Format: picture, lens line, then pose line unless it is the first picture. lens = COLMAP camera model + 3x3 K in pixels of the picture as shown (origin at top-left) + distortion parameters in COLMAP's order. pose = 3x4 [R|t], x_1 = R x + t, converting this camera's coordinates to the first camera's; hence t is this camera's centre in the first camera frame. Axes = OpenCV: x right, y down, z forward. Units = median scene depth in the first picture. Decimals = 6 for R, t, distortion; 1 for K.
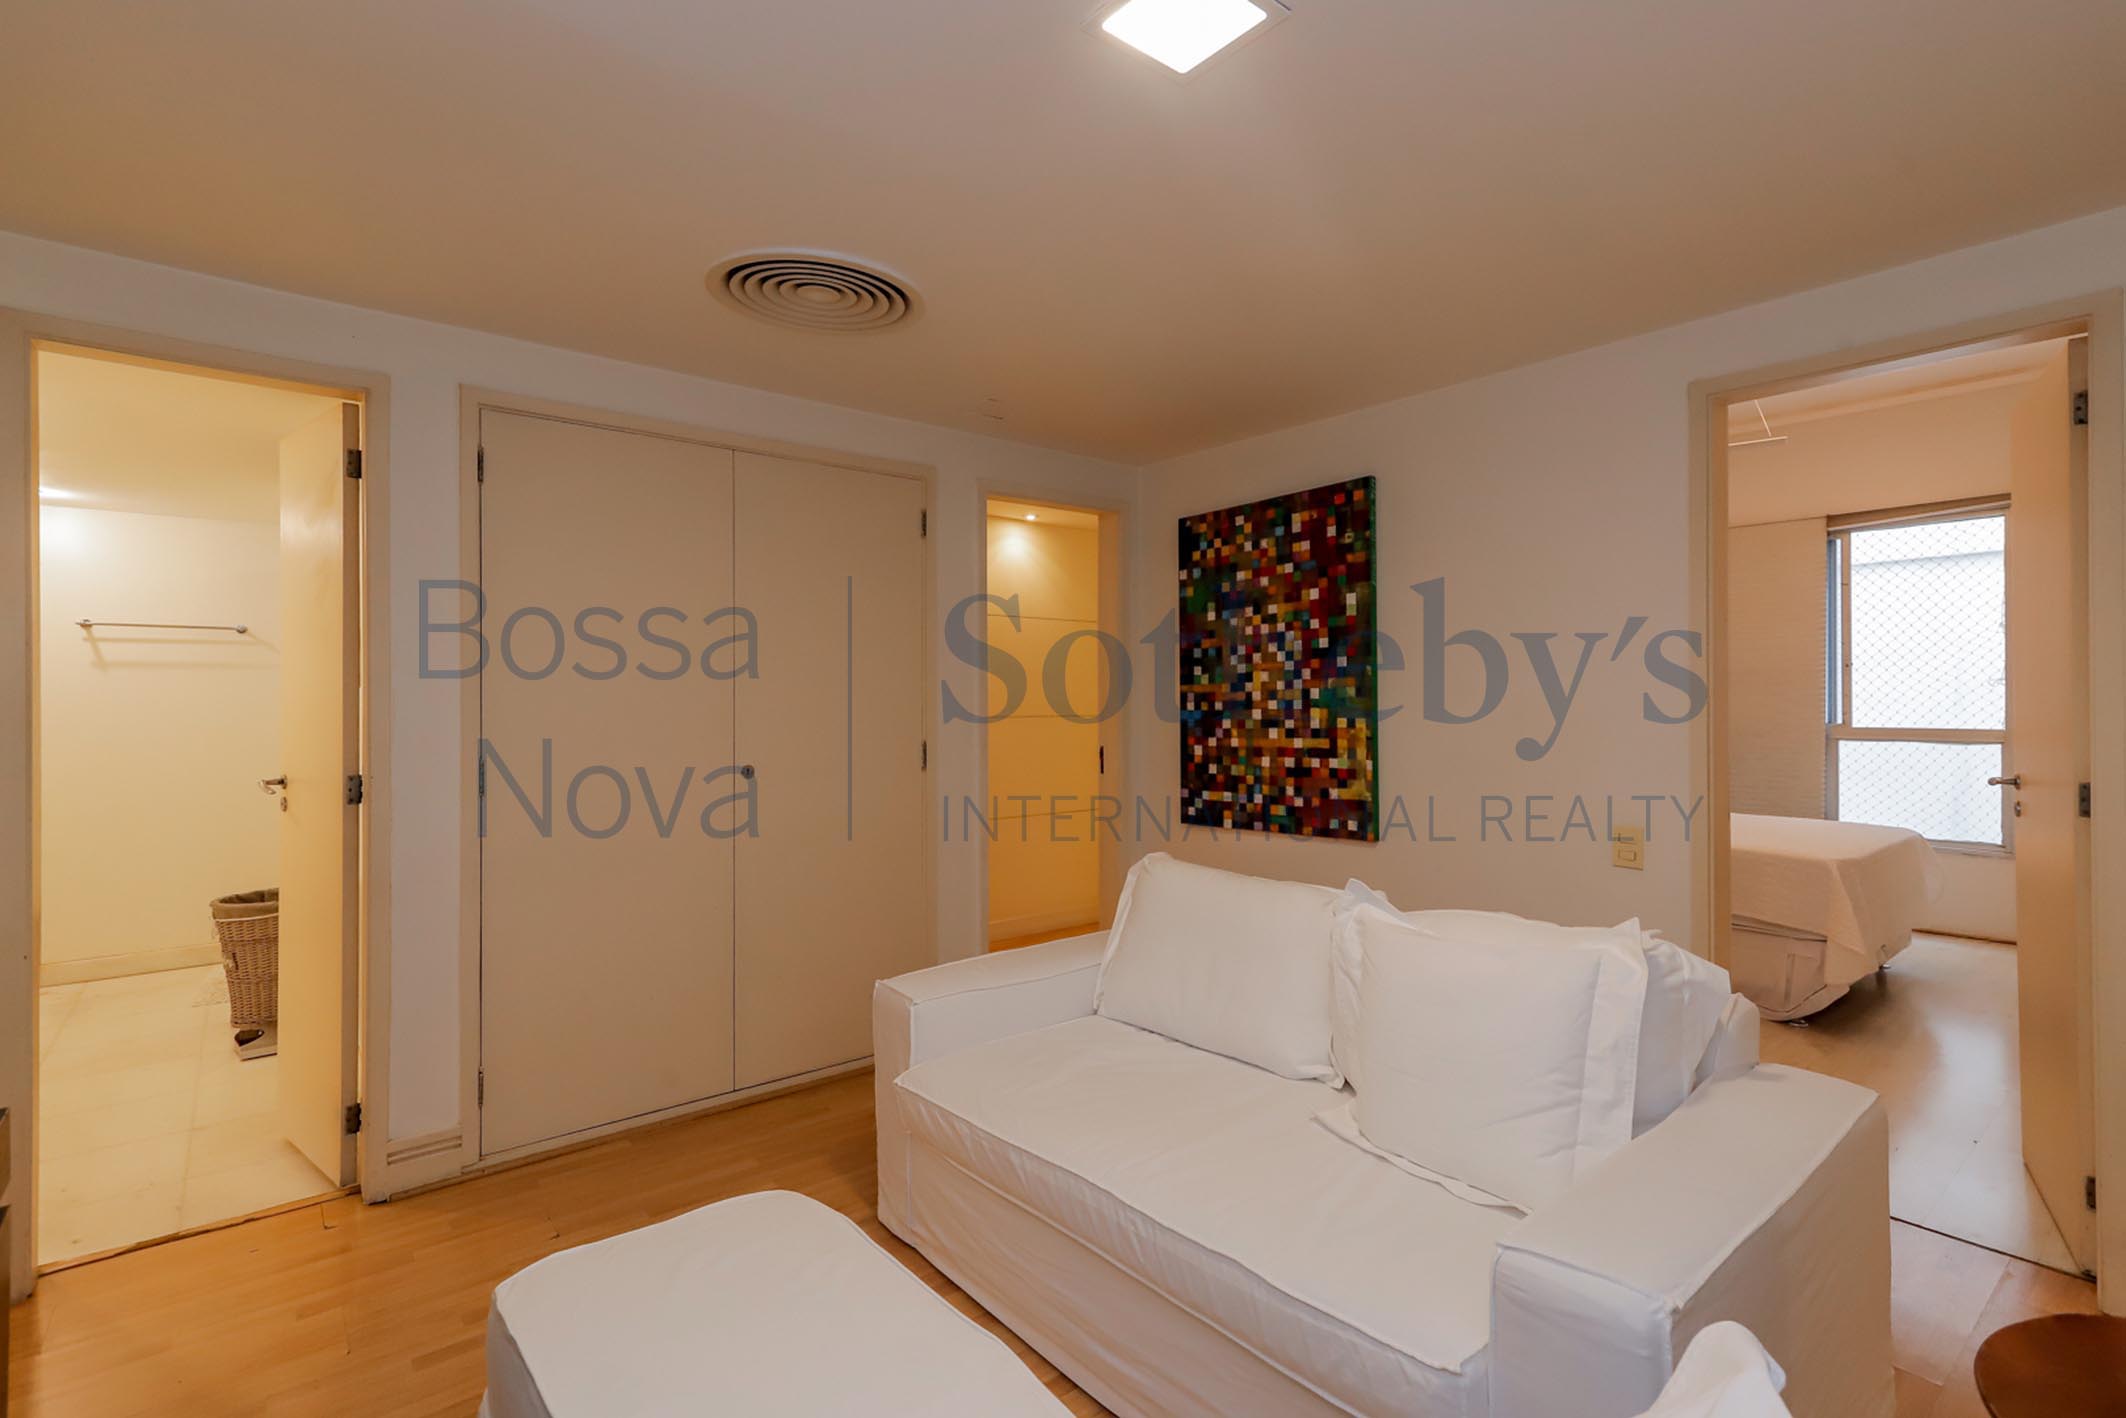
lens RADIAL K [[1012.2, 0, 1074.5], [0, 1012.2, 706.1], [0, 0, 1]] dist [0.010068, 0.000268]
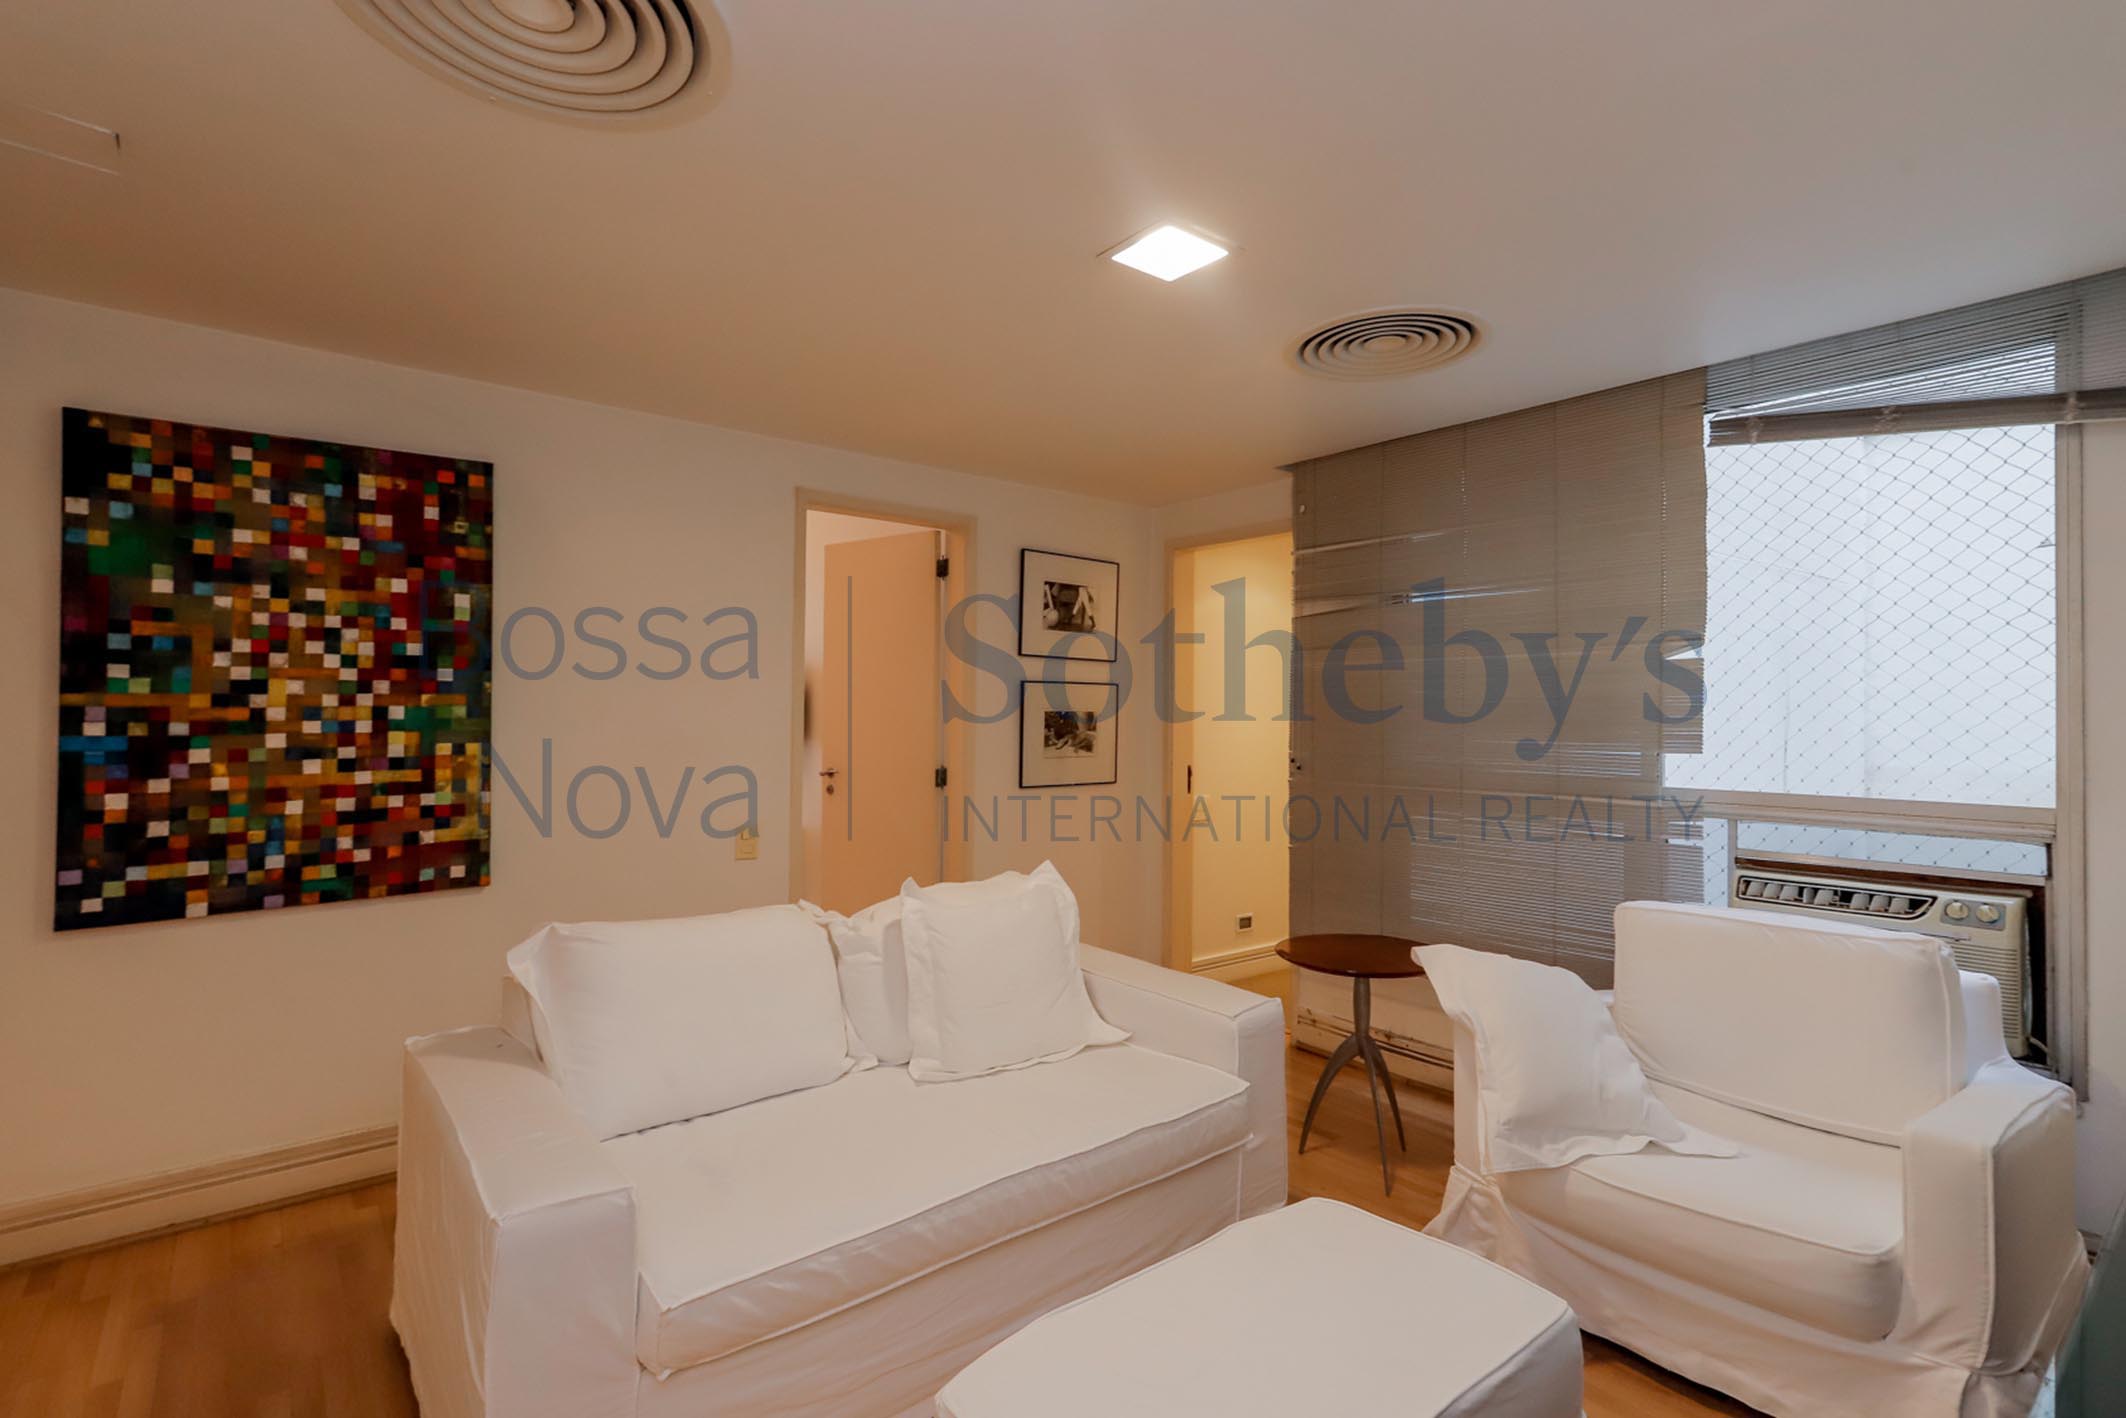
lens RADIAL K [[1012.2, 0, 1074.9], [0, 1012.2, 710.0], [0, 0, 1]] dist [0.010068, 0.000268]
pose [[0.004254, 0.009898, 0.999942, -0.529871], [-0.005862, 0.999934, -0.009873, -0.009549], [-0.999974, -0.005819, 0.004312, 0.458733]]
